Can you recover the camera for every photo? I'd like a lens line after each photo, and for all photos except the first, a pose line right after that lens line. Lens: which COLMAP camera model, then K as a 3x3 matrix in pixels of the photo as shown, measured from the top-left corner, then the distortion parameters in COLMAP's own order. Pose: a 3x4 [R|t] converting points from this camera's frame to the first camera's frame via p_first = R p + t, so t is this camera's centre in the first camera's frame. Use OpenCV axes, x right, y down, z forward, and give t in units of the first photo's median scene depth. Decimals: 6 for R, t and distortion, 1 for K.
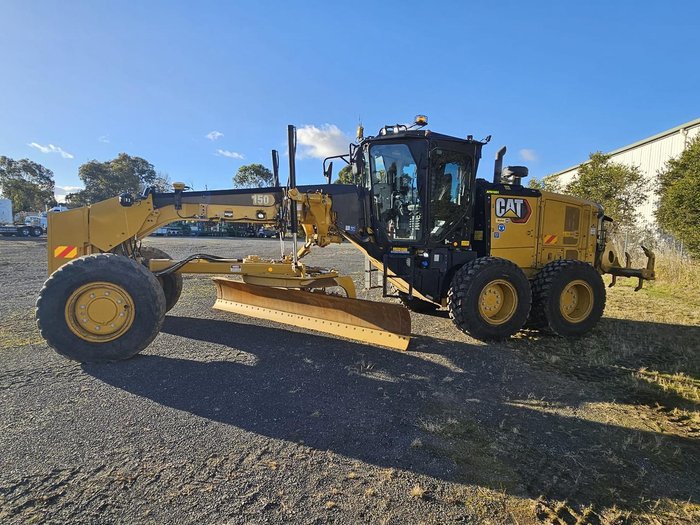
lens RADIAL K [[408.3, 0, 351.0], [0, 408.3, 261.1], [0, 0, 1]] dist [0.005770, -0.006741]
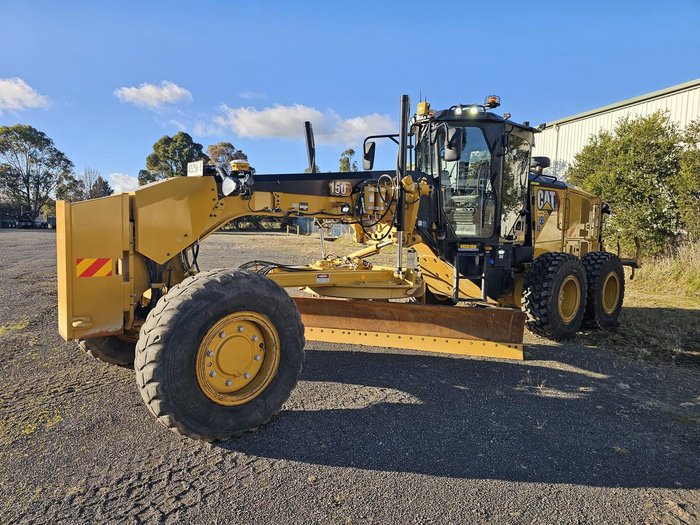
lens RADIAL K [[463.4, 0, 347.0], [0, 463.4, 263.4], [0, 0, 1]] dist [0.041728, -0.031806]
pose [[0.923048, -0.041805, 0.382406, -0.511120], [0.032483, 0.998997, 0.030803, -0.032469], [-0.383311, -0.016011, 0.923481, 0.170408]]
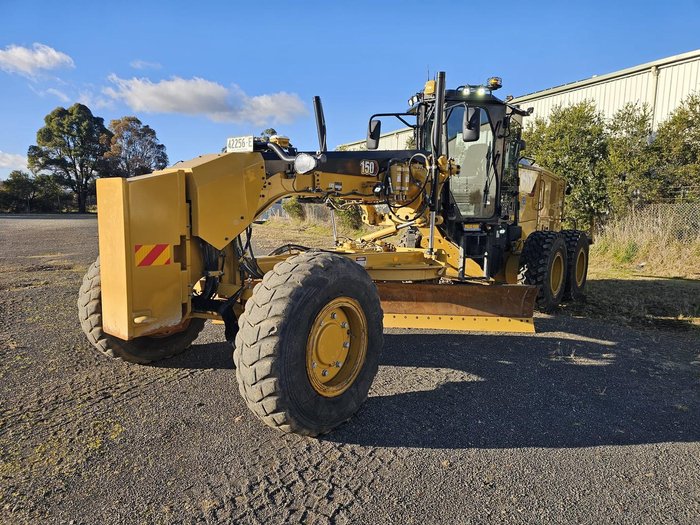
lens RADIAL K [[463.4, 0, 351.8], [0, 463.4, 267.6], [0, 0, 1]] dist [0.041728, -0.031806]
pose [[0.831696, -0.086464, 0.548457, -0.679075], [0.047185, 0.995233, 0.085346, -0.039207], [-0.553222, -0.045103, 0.831812, 0.283588]]
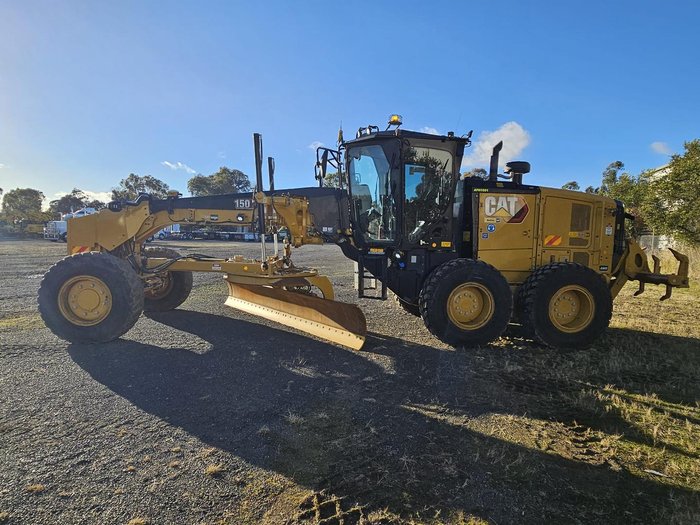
lens RADIAL K [[408.3, 0, 346.3], [0, 408.3, 263.6], [0, 0, 1]] dist [0.005770, -0.006741]
pose [[0.972396, 0.010149, -0.233117, 0.281951], [-0.011780, 0.999915, -0.005604, 0.009925], [0.233040, 0.008196, 0.972433, 0.012381]]
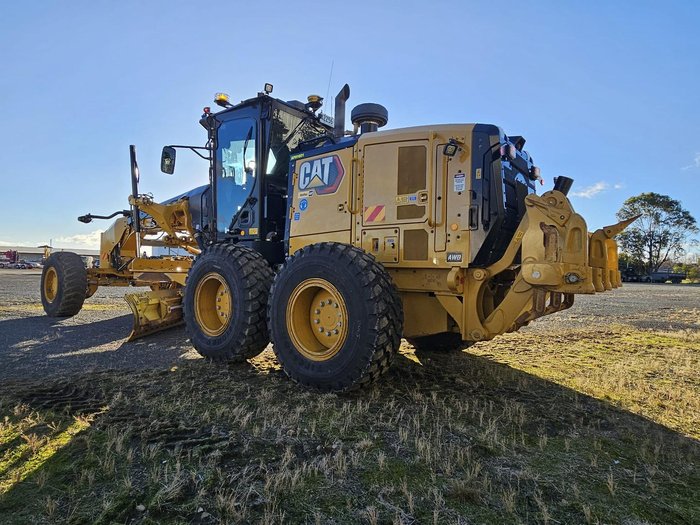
lens RADIAL K [[402.3, 0, 344.7], [0, 402.3, 263.8], [0, 0, 1]] dist [-0.001252, -0.001968]
pose [[0.562789, -0.029877, -0.826061, 1.013975], [-0.062960, 0.994894, -0.078878, 0.066623], [0.824199, 0.096401, 0.558034, 0.742102]]
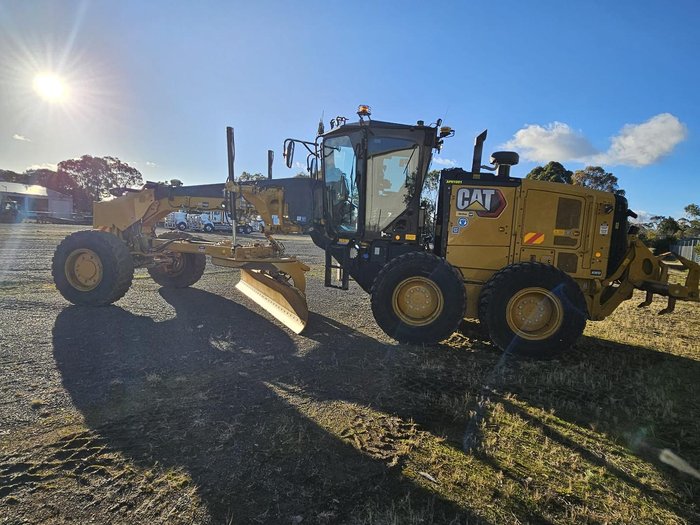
lens RADIAL K [[408.3, 0, 345.8], [0, 408.3, 262.4], [0, 0, 1]] dist [0.005770, -0.006741]
pose [[0.883450, 0.063826, -0.464158, 0.597144], [-0.070072, 0.997535, 0.003799, 0.020496], [0.463256, 0.029168, 0.885744, 0.111988]]
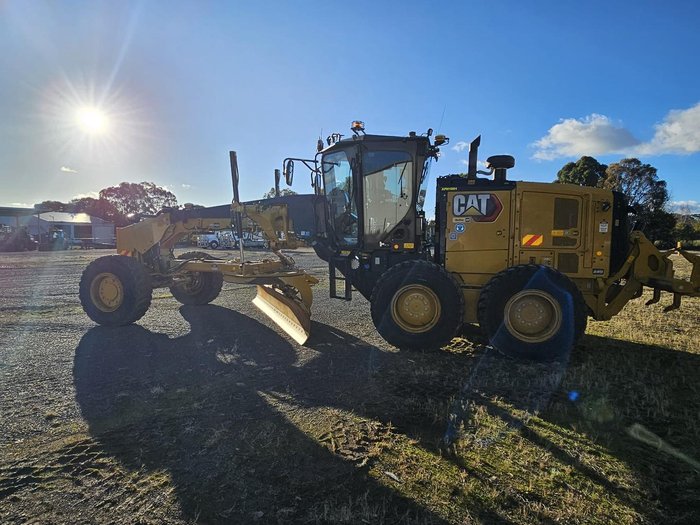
lens RADIAL K [[408.3, 0, 345.4], [0, 408.3, 264.4], [0, 0, 1]] dist [0.005770, -0.006741]
pose [[0.845288, 0.010770, -0.534202, 0.675860], [-0.020013, 0.999733, -0.011512, 0.013617], [0.533936, 0.020422, 0.845278, 0.123508]]
